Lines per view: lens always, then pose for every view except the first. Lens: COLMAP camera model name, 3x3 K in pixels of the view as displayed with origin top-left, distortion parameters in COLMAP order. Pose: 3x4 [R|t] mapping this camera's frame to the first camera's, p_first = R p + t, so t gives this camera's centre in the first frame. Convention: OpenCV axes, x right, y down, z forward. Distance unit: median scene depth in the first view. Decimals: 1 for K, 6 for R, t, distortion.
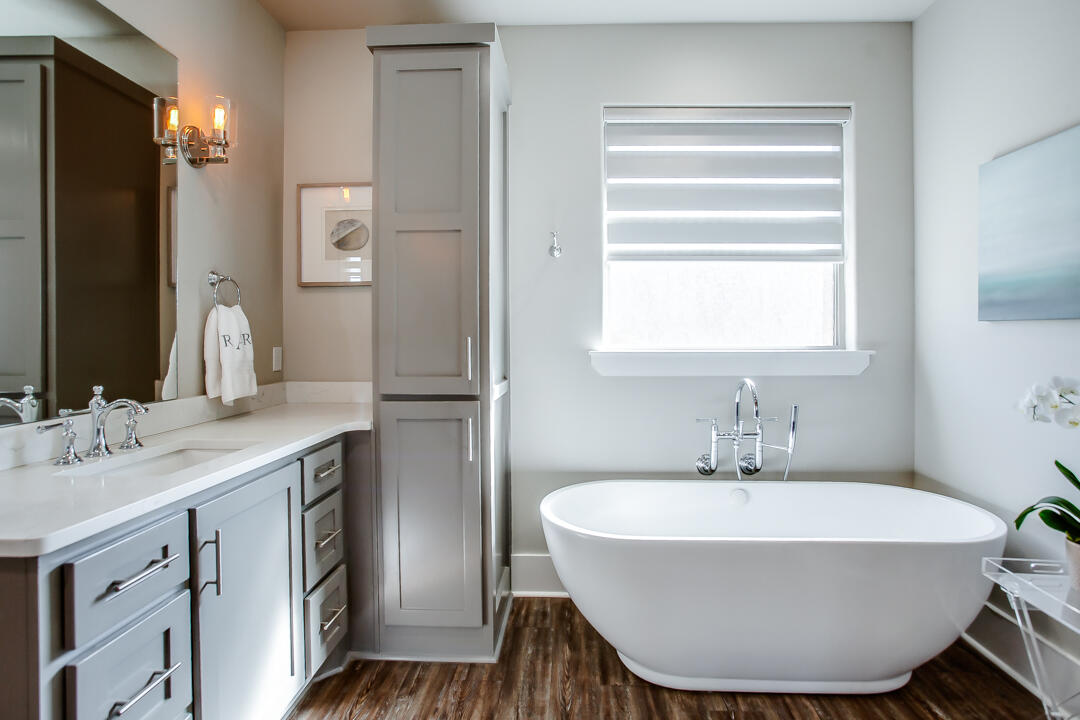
lens RADIAL K [[605.7, 0, 542.6], [0, 605.7, 335.8], [0, 0, 1]] dist [-0.063345, 0.043889]
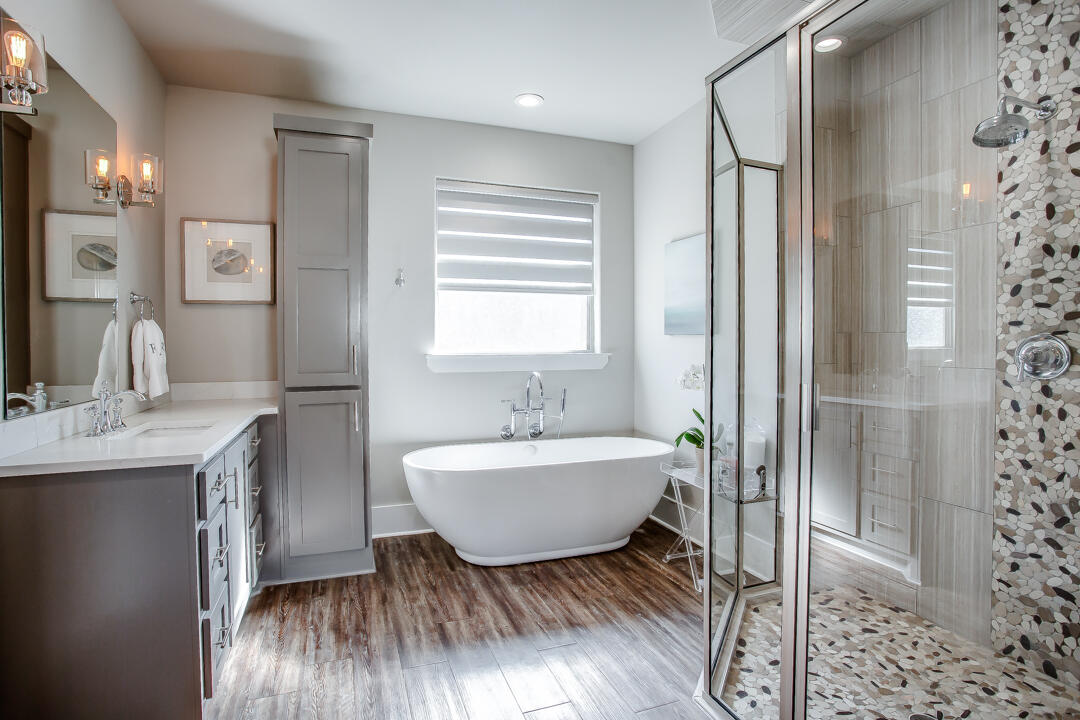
lens RADIAL K [[556.8, 0, 537.8], [0, 556.8, 354.4], [0, 0, 1]] dist [-0.000485, 0.041058]
pose [[0.934065, -0.008931, 0.356992, -0.180697], [0.002371, 0.999820, 0.018807, 0.000615], [-0.357096, -0.016721, 0.933918, -0.369632]]
